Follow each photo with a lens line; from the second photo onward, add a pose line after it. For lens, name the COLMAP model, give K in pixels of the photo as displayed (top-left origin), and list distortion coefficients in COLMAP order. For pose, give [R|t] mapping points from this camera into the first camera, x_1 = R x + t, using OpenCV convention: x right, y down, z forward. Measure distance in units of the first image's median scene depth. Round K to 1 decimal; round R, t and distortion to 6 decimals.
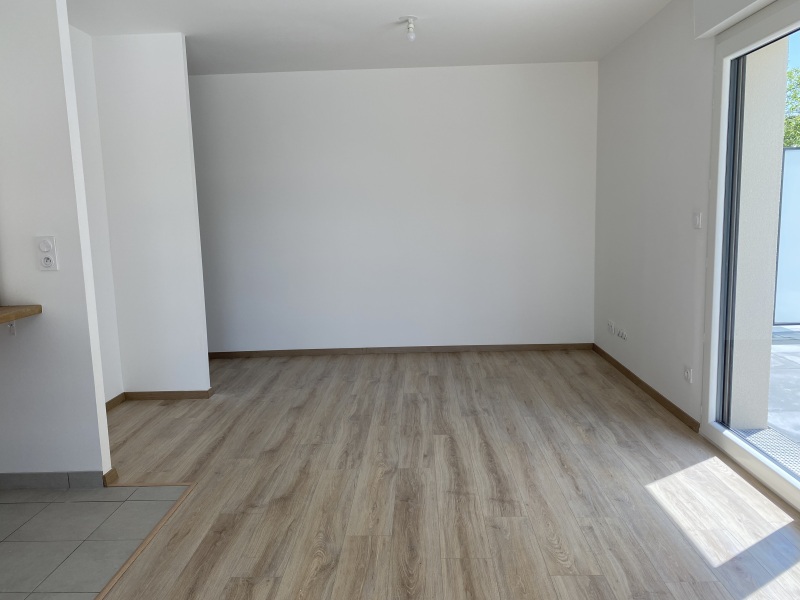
lens RADIAL K [[608.4, 0, 400.0], [0, 608.4, 299.5], [0, 0, 1]] dist [-0.002332, -0.000706]
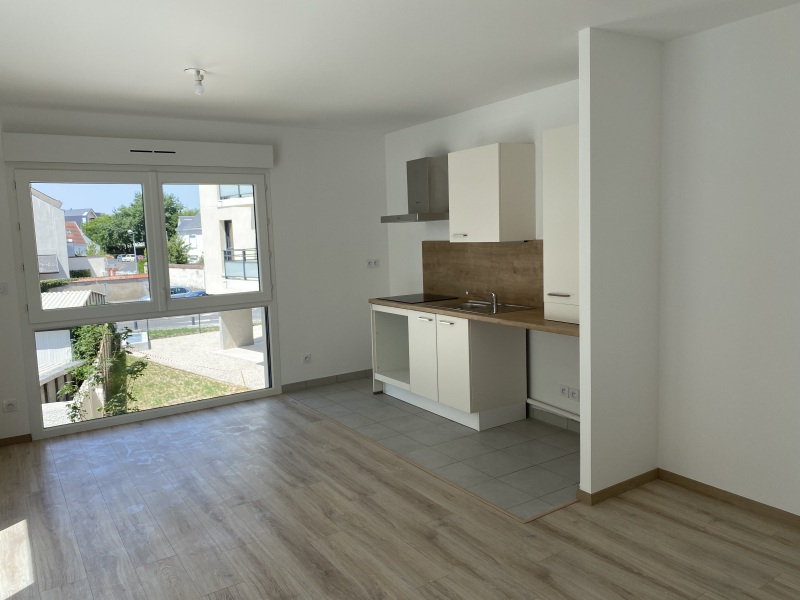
lens RADIAL K [[608.4, 0, 400.2], [0, 608.4, 299.4], [0, 0, 1]] dist [-0.002332, -0.000706]
pose [[-0.811958, 0.121648, -0.570900, 0.432046], [-0.027245, 0.969079, 0.245242, -0.357581], [0.583080, 0.214681, -0.783537, 1.766064]]
